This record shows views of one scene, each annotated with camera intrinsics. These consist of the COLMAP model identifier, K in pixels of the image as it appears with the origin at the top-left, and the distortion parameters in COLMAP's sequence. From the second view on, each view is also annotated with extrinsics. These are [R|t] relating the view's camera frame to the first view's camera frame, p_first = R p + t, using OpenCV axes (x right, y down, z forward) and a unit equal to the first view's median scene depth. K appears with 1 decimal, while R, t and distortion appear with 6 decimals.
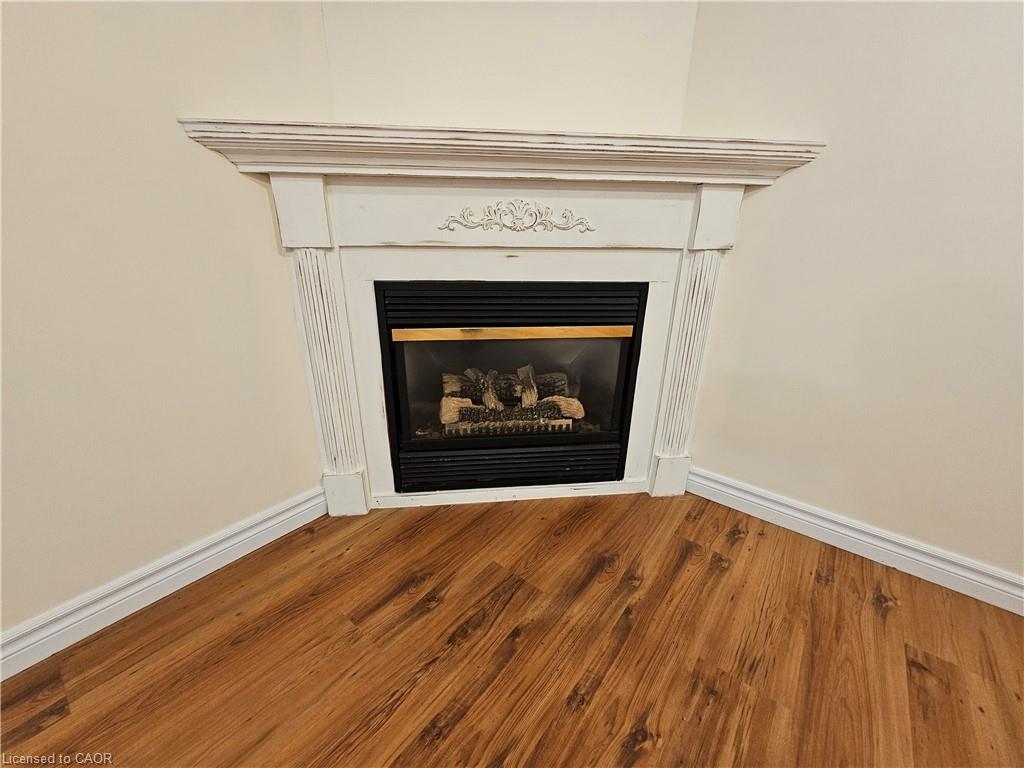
lens RADIAL K [[417.3, 0, 510.5], [0, 417.3, 390.0], [0, 0, 1]] dist [0.000260, -0.000244]
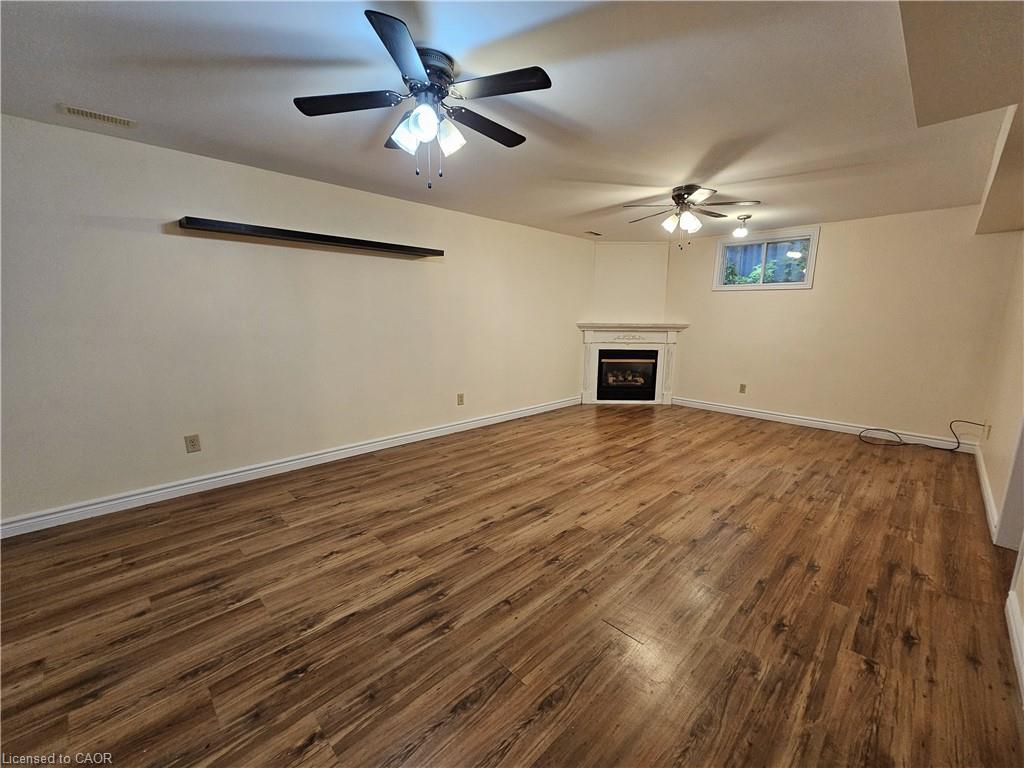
lens RADIAL K [[417.3, 0, 510.5], [0, 417.3, 390.0], [0, 0, 1]] dist [0.000260, -0.000244]
pose [[0.992677, 0.017350, -0.119543, -0.653871], [-0.040246, 0.980594, -0.191874, 1.012350], [0.113894, 0.195280, 0.974112, -3.231586]]
